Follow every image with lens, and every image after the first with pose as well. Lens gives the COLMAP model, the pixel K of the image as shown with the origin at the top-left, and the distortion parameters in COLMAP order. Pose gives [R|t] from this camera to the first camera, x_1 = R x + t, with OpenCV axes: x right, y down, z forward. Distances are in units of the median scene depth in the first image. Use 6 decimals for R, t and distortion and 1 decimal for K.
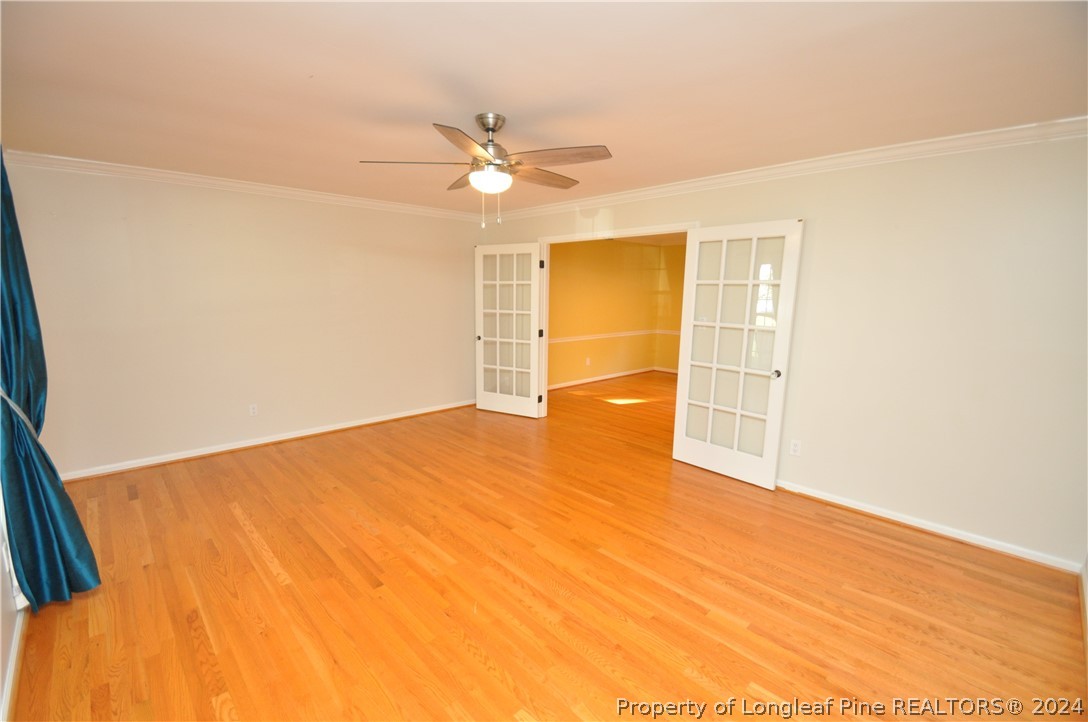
lens RADIAL K [[474.5, 0, 534.9], [0, 474.5, 372.2], [0, 0, 1]] dist [0.012046, -0.016535]
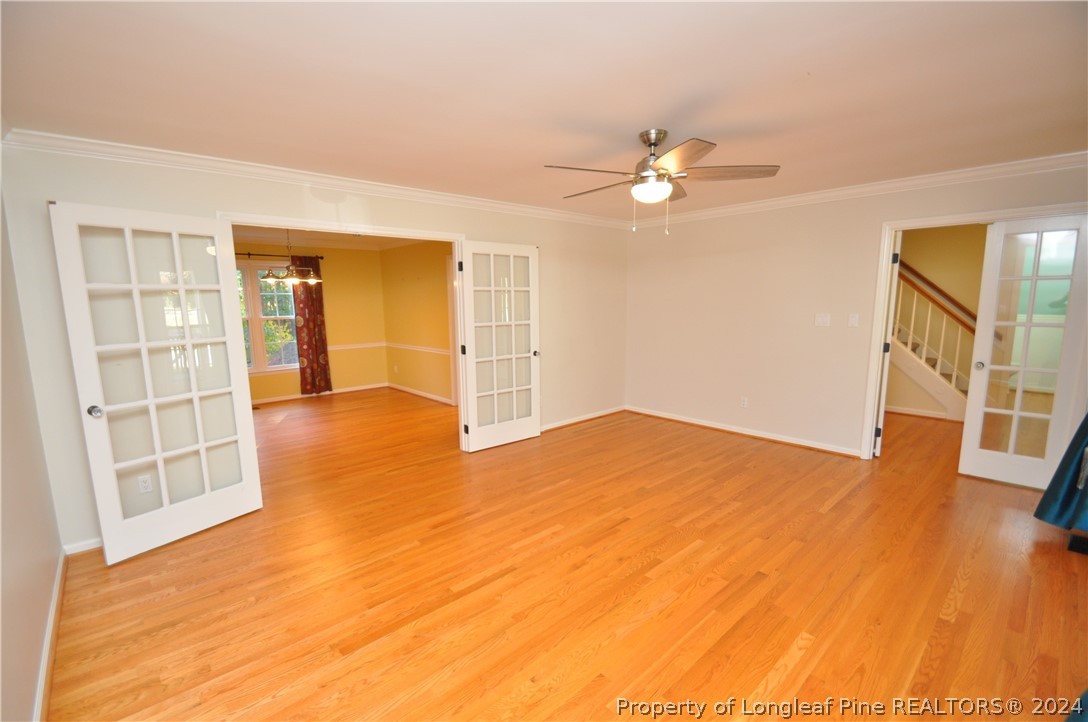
lens RADIAL K [[474.5, 0, 534.9], [0, 474.5, 372.2], [0, 0, 1]] dist [0.012046, -0.016535]
pose [[0.022620, -0.163877, 0.986221, -1.003591], [0.186479, 0.969853, 0.156880, -0.184624], [-0.982199, 0.180361, 0.052498, 1.046347]]
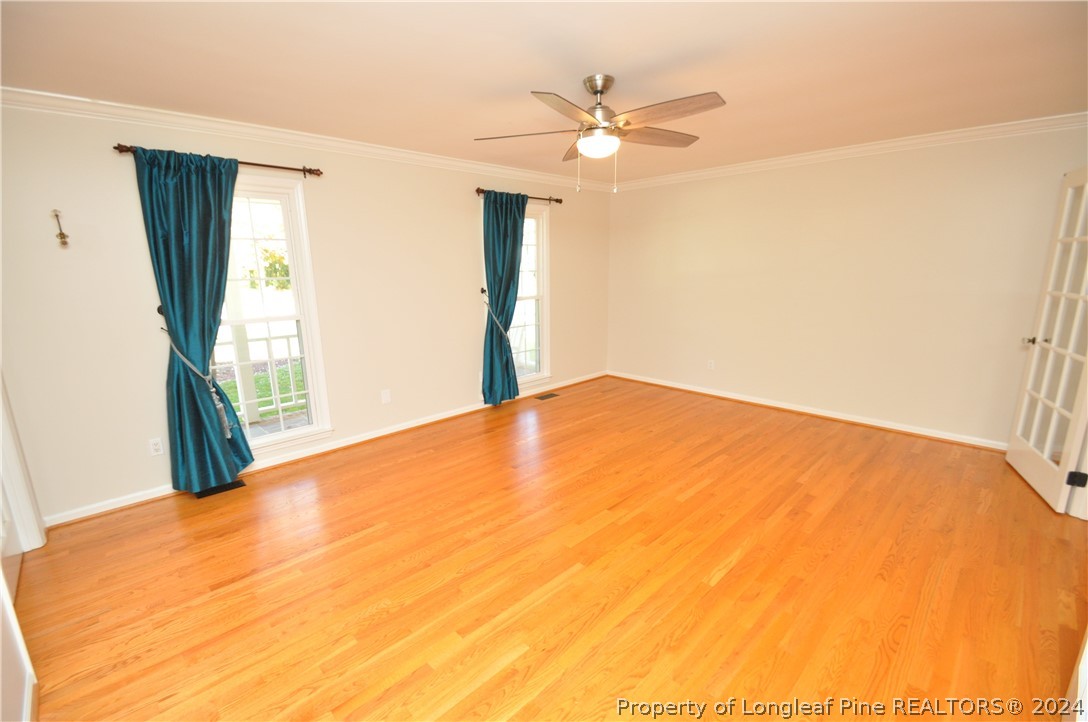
lens RADIAL K [[474.5, 0, 534.9], [0, 474.5, 372.2], [0, 0, 1]] dist [0.012046, -0.016535]
pose [[0.012317, 0.210151, -0.977591, 0.793225], [-0.156182, 0.966070, 0.205707, -0.108230], [0.987651, 0.150148, 0.044721, 0.735812]]
